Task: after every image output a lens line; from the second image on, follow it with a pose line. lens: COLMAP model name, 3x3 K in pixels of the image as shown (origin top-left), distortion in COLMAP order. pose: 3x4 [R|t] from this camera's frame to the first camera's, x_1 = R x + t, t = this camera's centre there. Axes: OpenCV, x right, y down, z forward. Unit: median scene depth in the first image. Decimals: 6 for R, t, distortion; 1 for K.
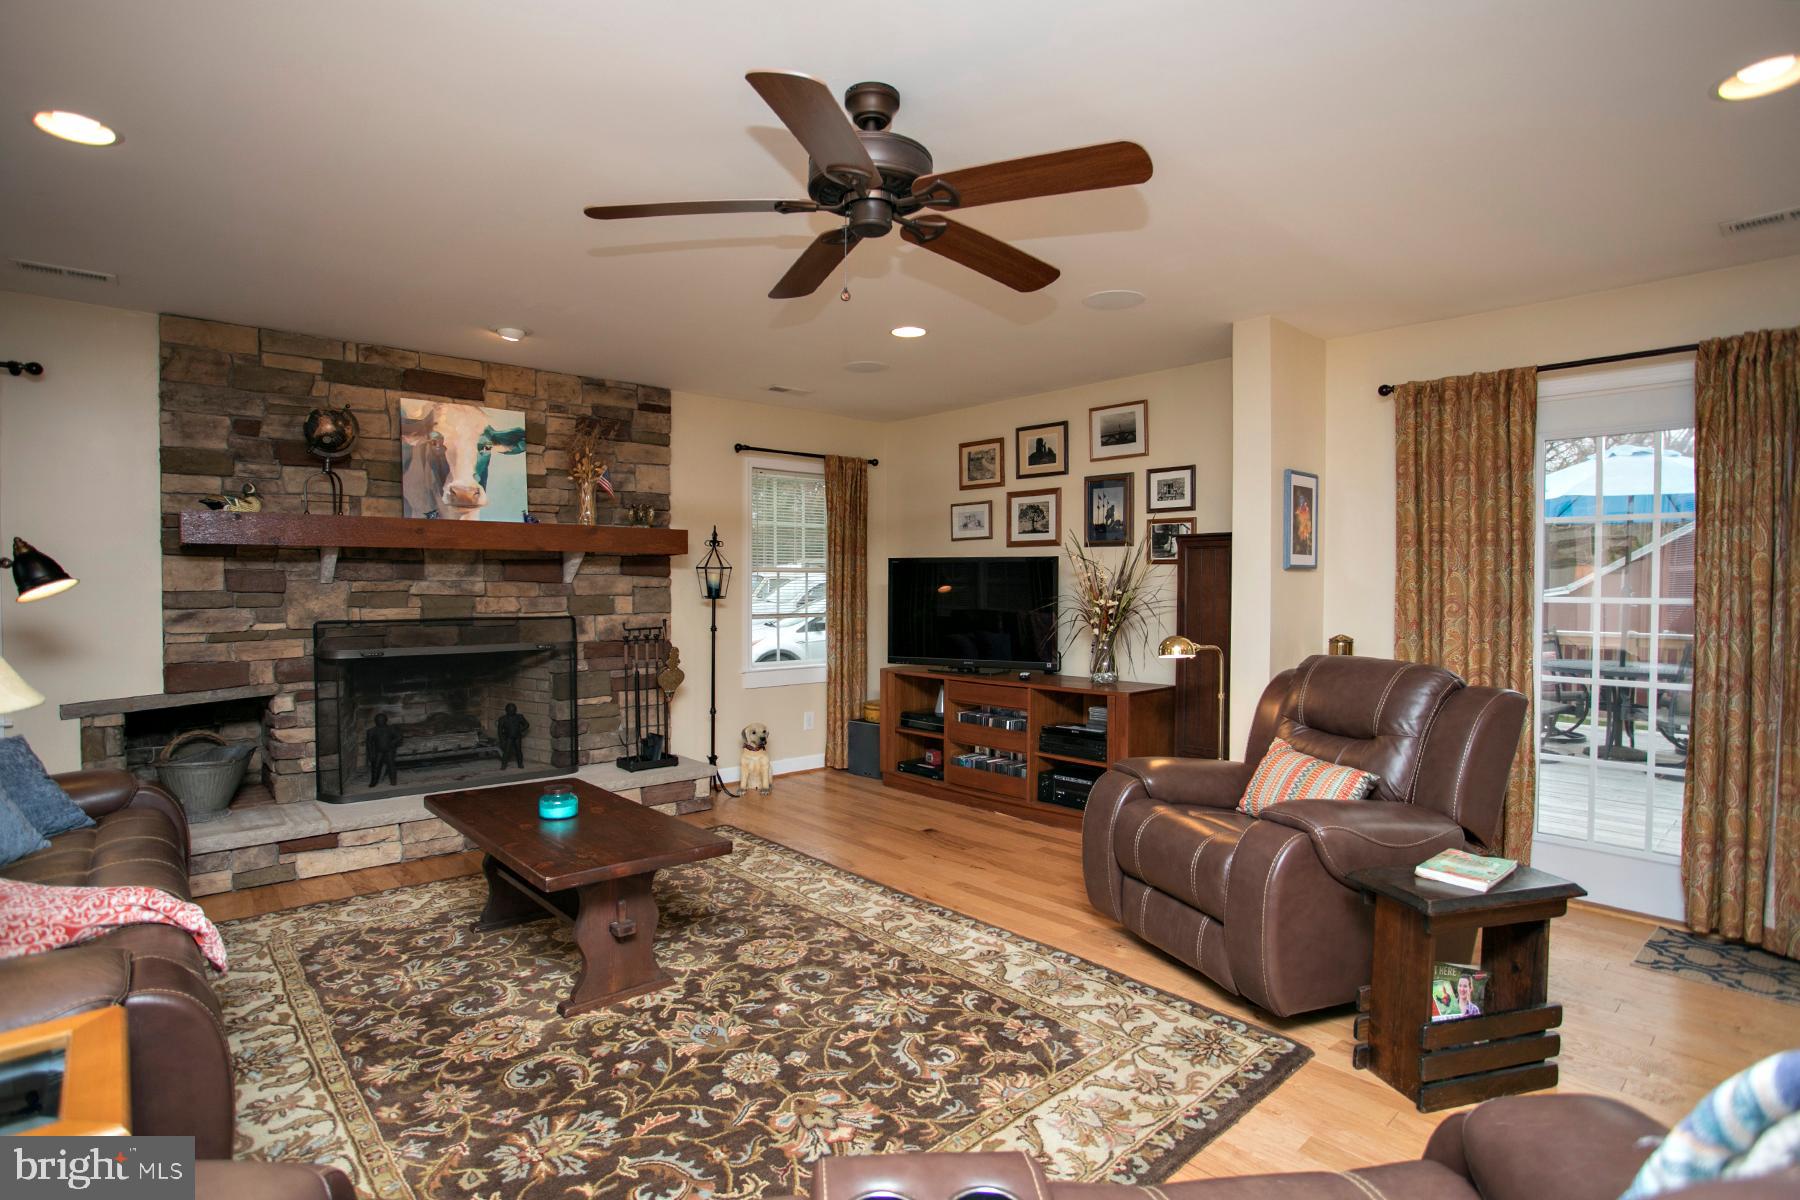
lens RADIAL K [[891.9, 0, 882.5], [0, 891.9, 602.1], [0, 0, 1]] dist [-0.082000, 0.042175]
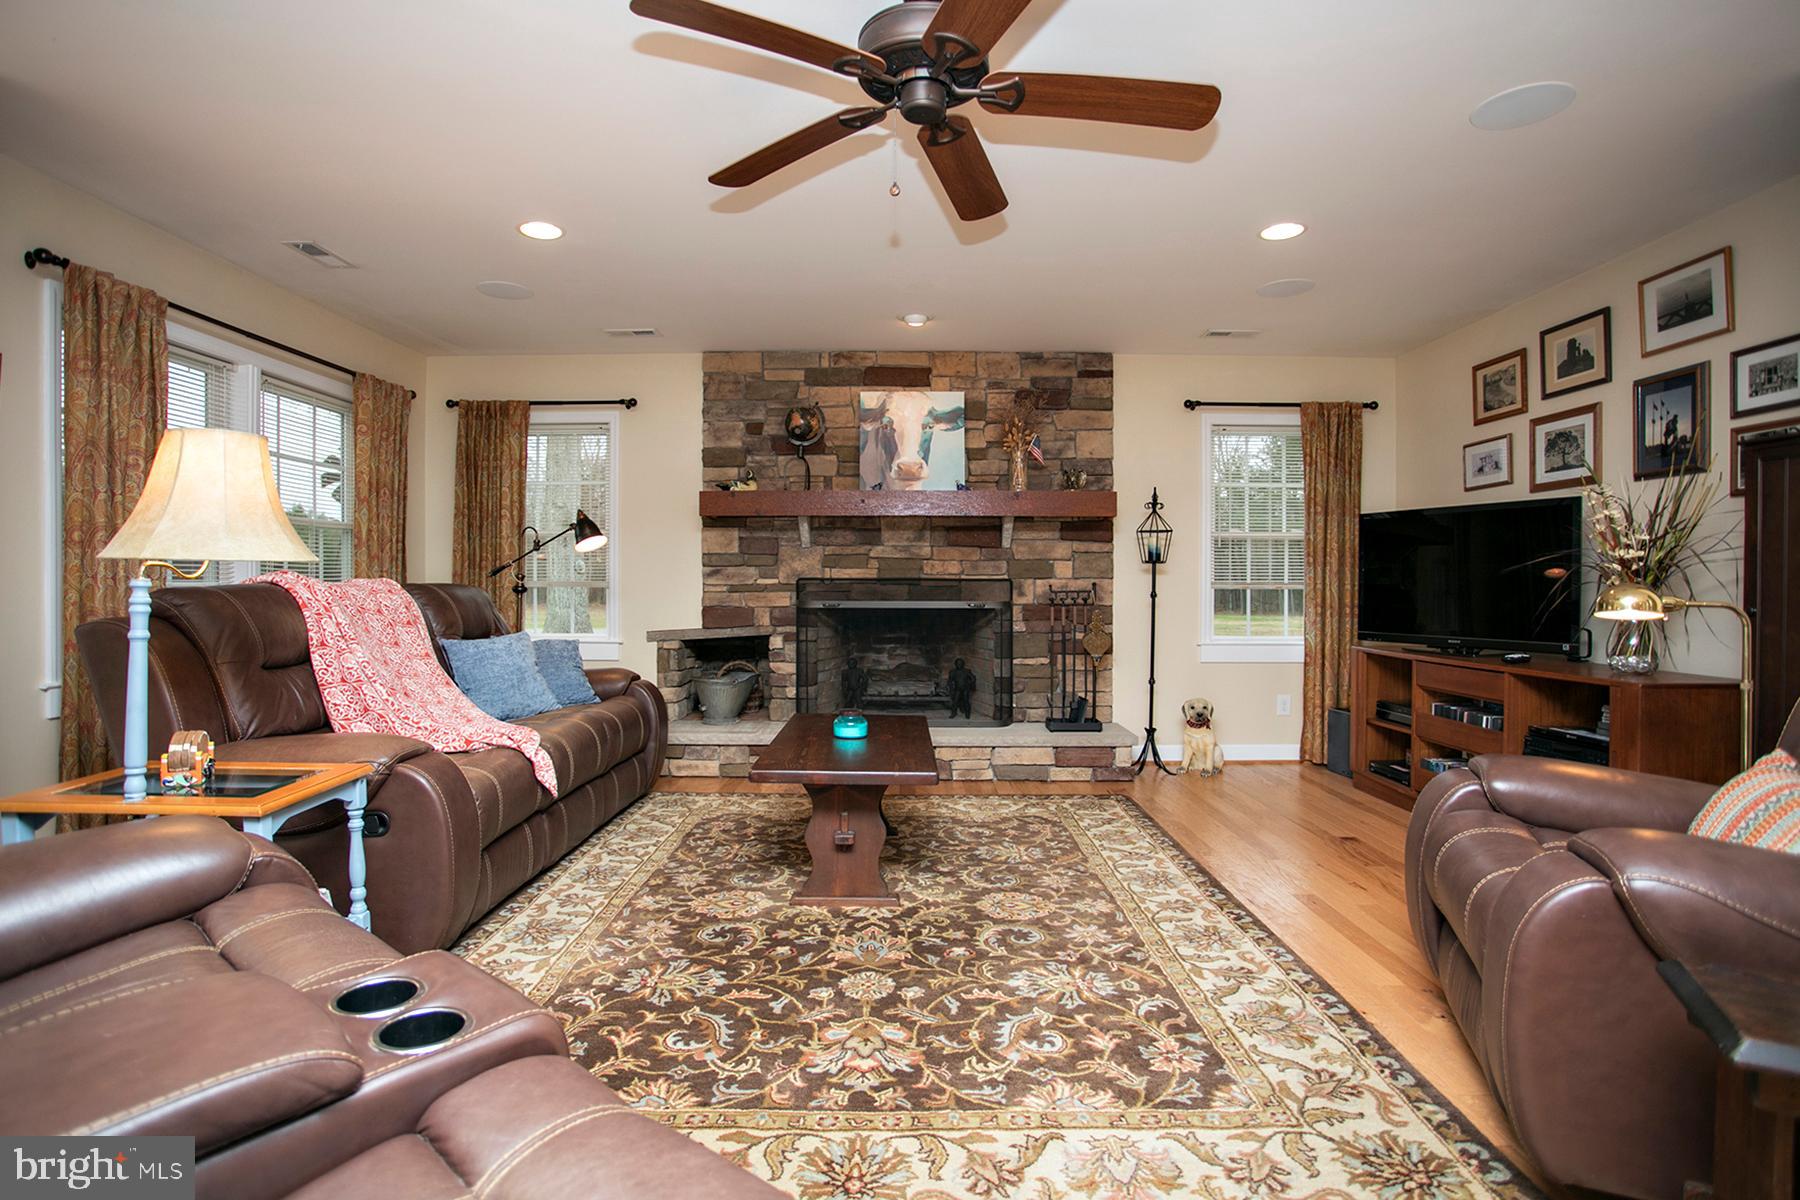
lens RADIAL K [[875.4, 0, 897.2], [0, 875.4, 592.4], [0, 0, 1]] dist [-0.082515, 0.036896]
pose [[0.746927, 0.008046, -0.664857, 0.279238], [-0.016500, 0.999843, -0.006437, 0.046682], [0.664701, 0.015778, 0.746943, 0.146914]]
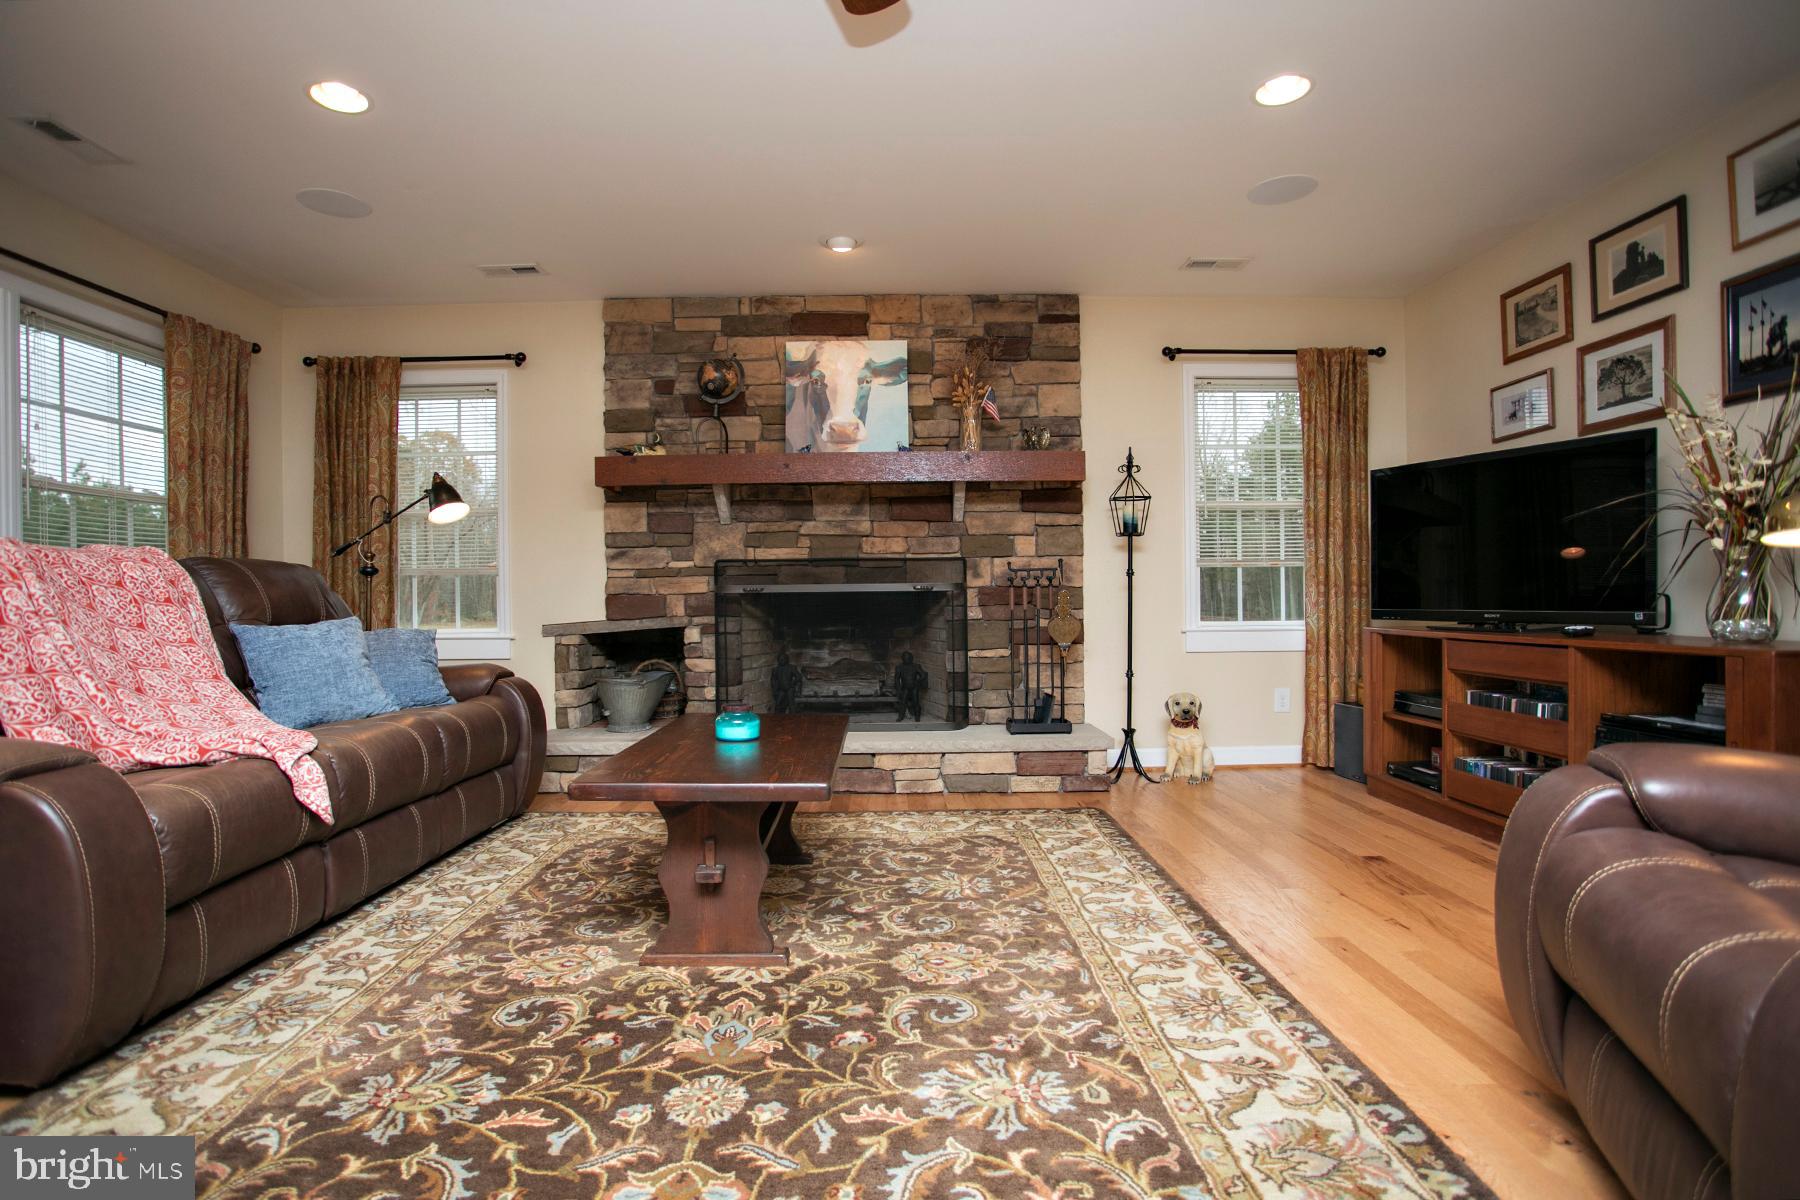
lens RADIAL K [[874.4, 0, 896.9], [0, 874.4, 602.7], [0, 0, 1]] dist [-0.078046, 0.034167]
pose [[0.759742, -0.003840, -0.650214, 0.207285], [-0.003429, 0.999945, -0.009912, 0.081589], [0.650216, 0.009761, 0.759687, 0.312645]]
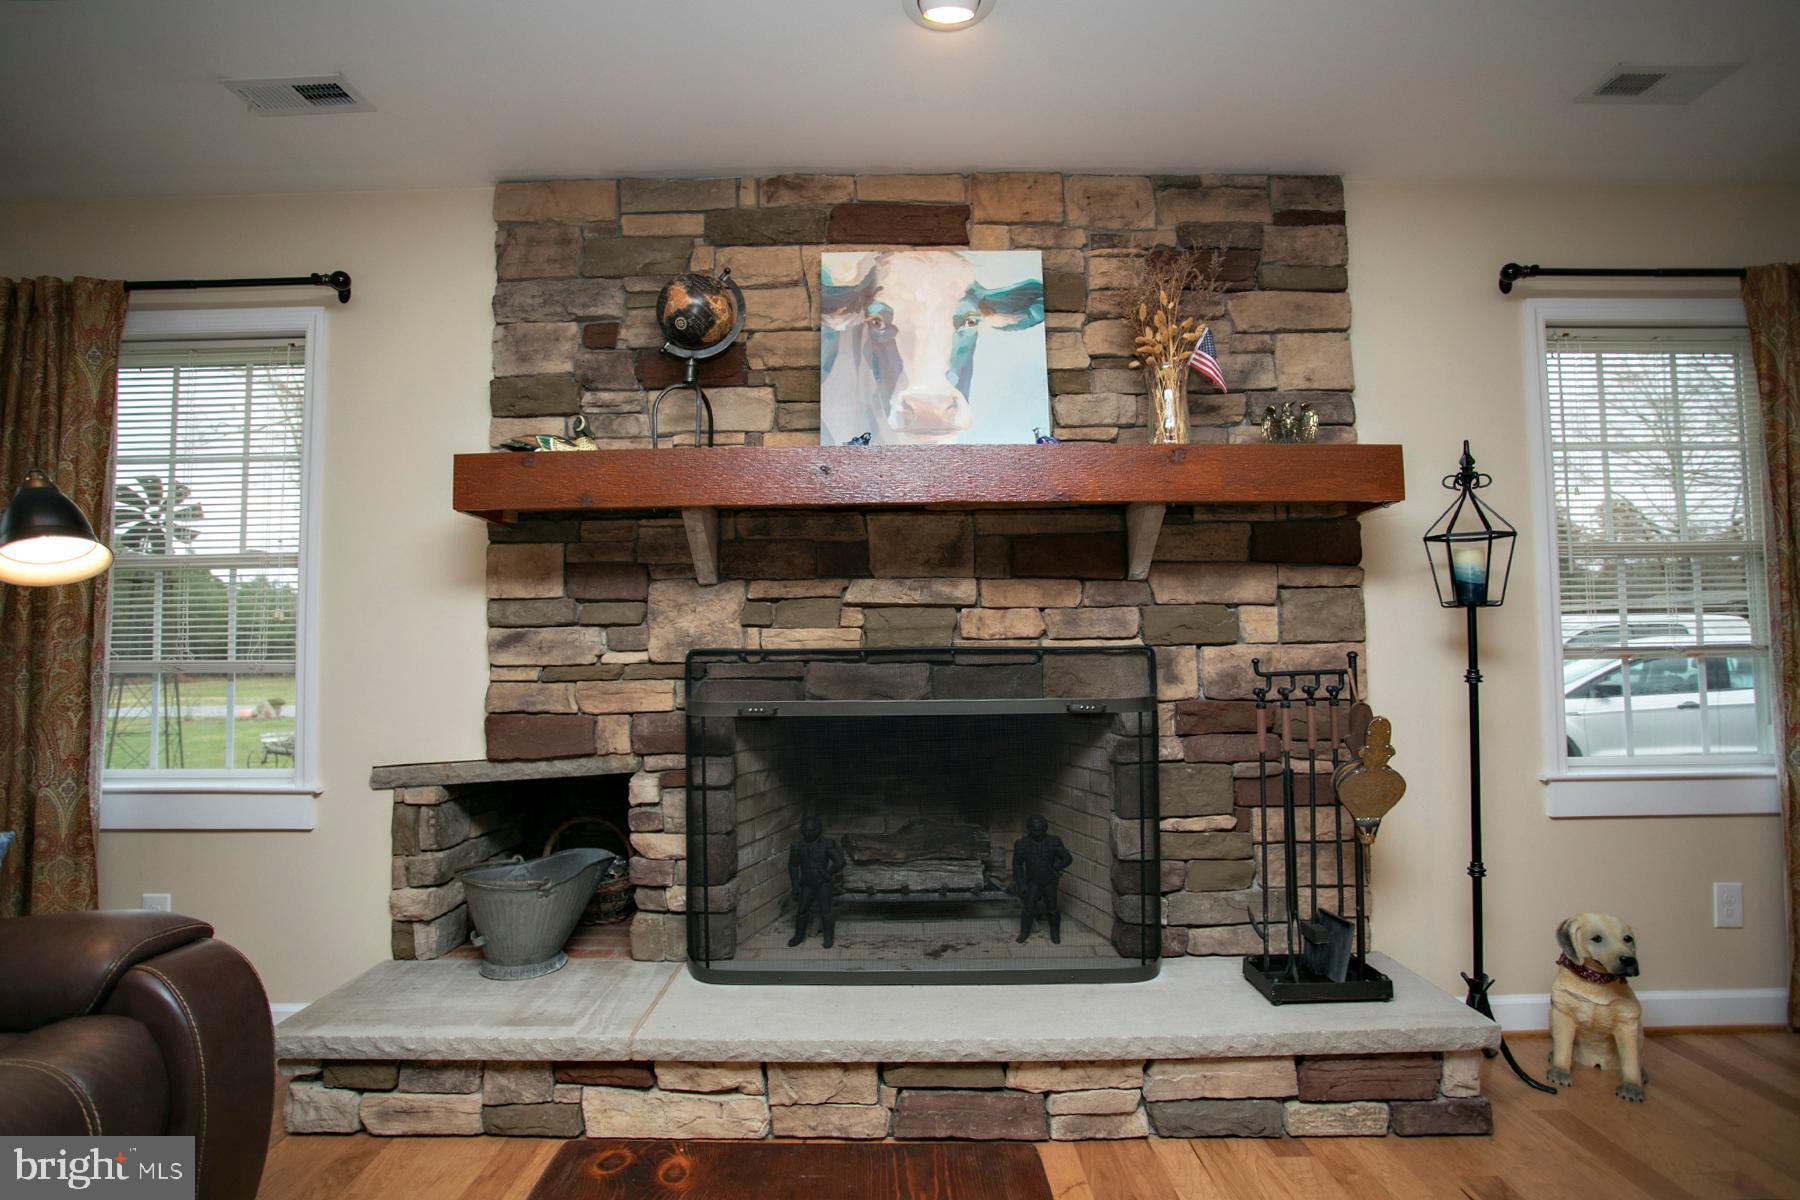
lens RADIAL K [[874.4, 0, 896.9], [0, 874.4, 602.7], [0, 0, 1]] dist [-0.078046, 0.034167]
pose [[0.756782, -0.040843, -0.652390, -0.162027], [-0.004003, 0.997738, -0.067107, 0.028065], [0.653655, 0.053397, 0.754907, 0.622489]]
